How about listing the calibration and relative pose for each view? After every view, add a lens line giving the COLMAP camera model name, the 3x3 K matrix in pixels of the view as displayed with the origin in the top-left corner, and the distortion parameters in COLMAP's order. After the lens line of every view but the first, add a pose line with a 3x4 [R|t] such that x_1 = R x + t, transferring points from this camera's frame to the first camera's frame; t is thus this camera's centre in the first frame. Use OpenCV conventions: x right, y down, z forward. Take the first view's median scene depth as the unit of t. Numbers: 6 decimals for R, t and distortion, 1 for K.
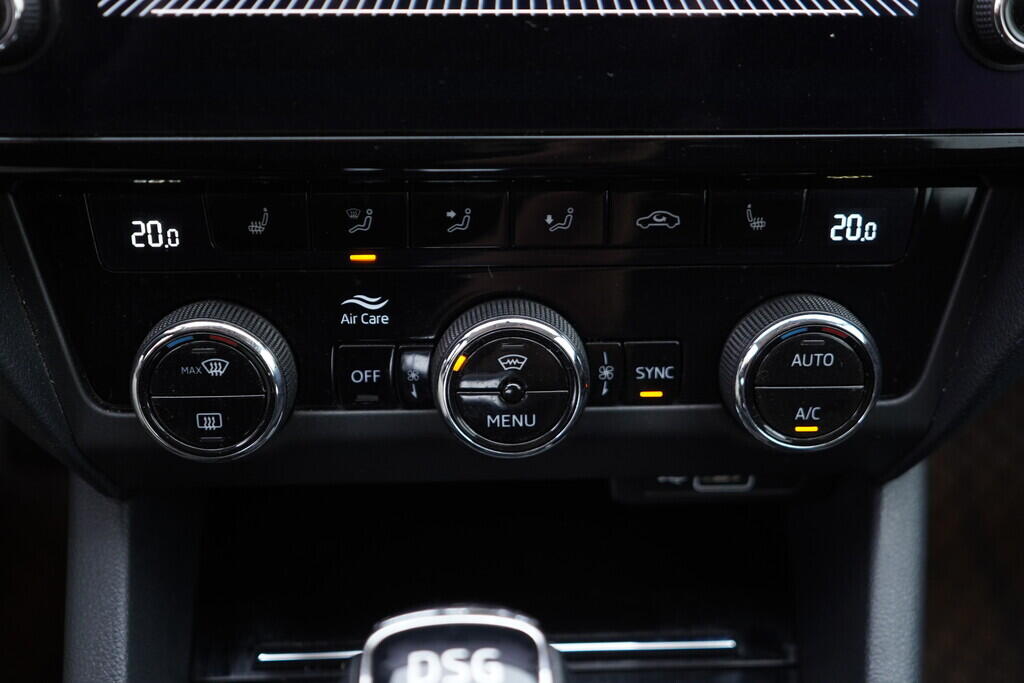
lens RADIAL K [[1097.1, 0, 516.7], [0, 1097.1, 337.6], [0, 0, 1]] dist [0.001858, 0.000000]
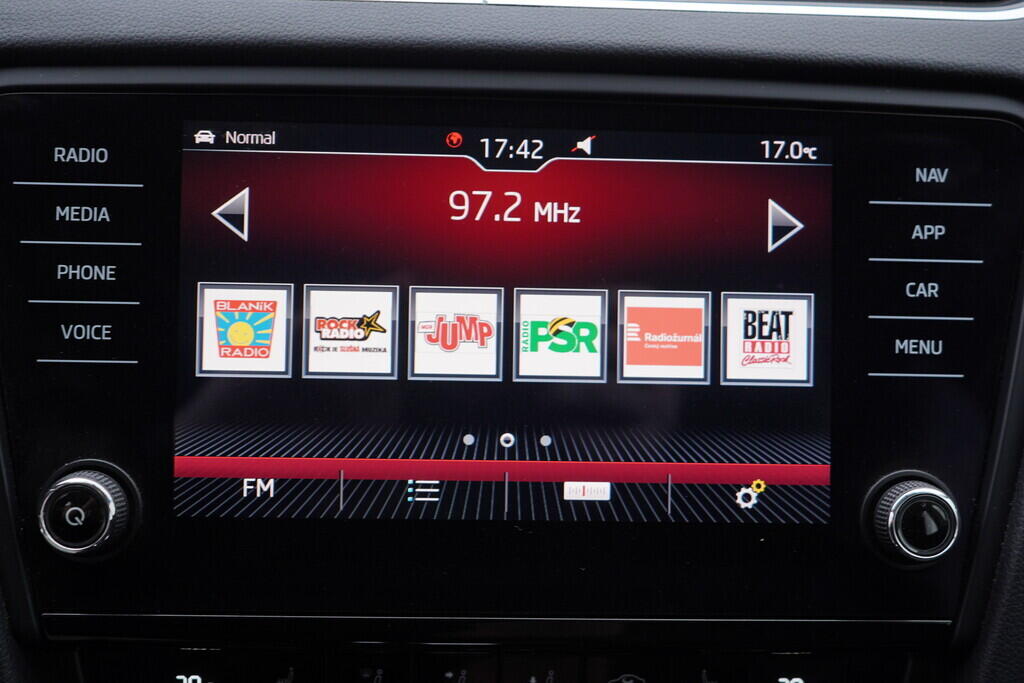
lens RADIAL K [[1097.1, 0, 514.0], [0, 1097.1, 342.3], [0, 0, 1]] dist [0.001858, 0.000000]
pose [[0.999845, 0.015033, -0.009210, 0.014705], [-0.017122, 0.952479, -0.304121, -0.095314], [0.004201, 0.304232, 0.952589, -0.221742]]
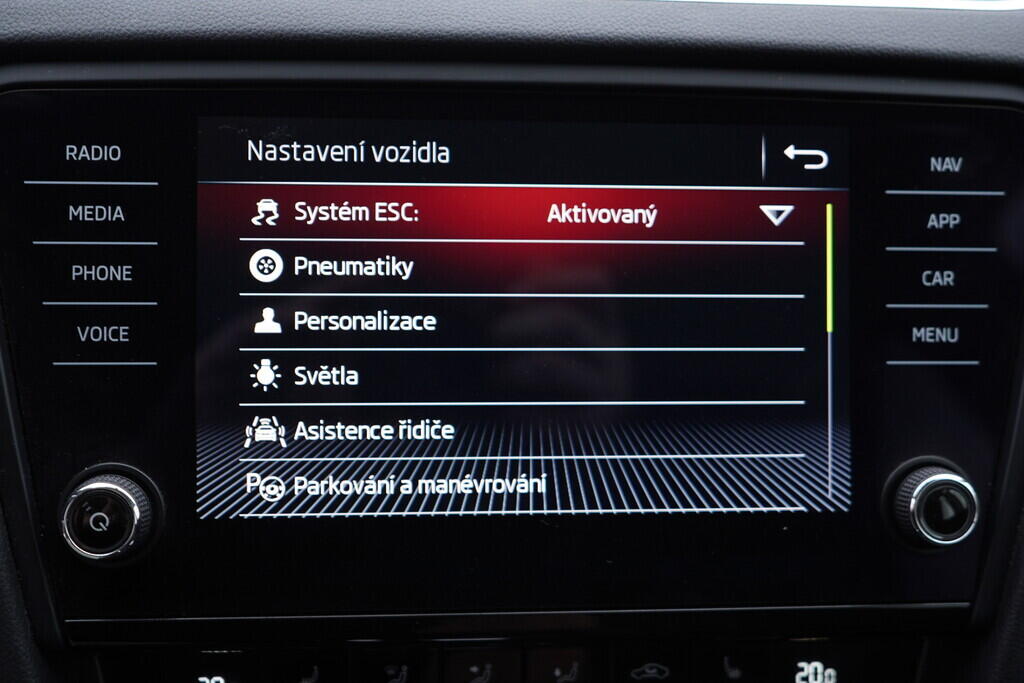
lens RADIAL K [[1097.1, 0, 507.0], [0, 1097.1, 341.4], [0, 0, 1]] dist [0.001858, 0.000000]
pose [[0.999524, -0.001204, 0.030835, -0.060218], [0.009969, 0.958262, -0.285718, -0.112413], [-0.029204, 0.285890, 0.957817, -0.222866]]
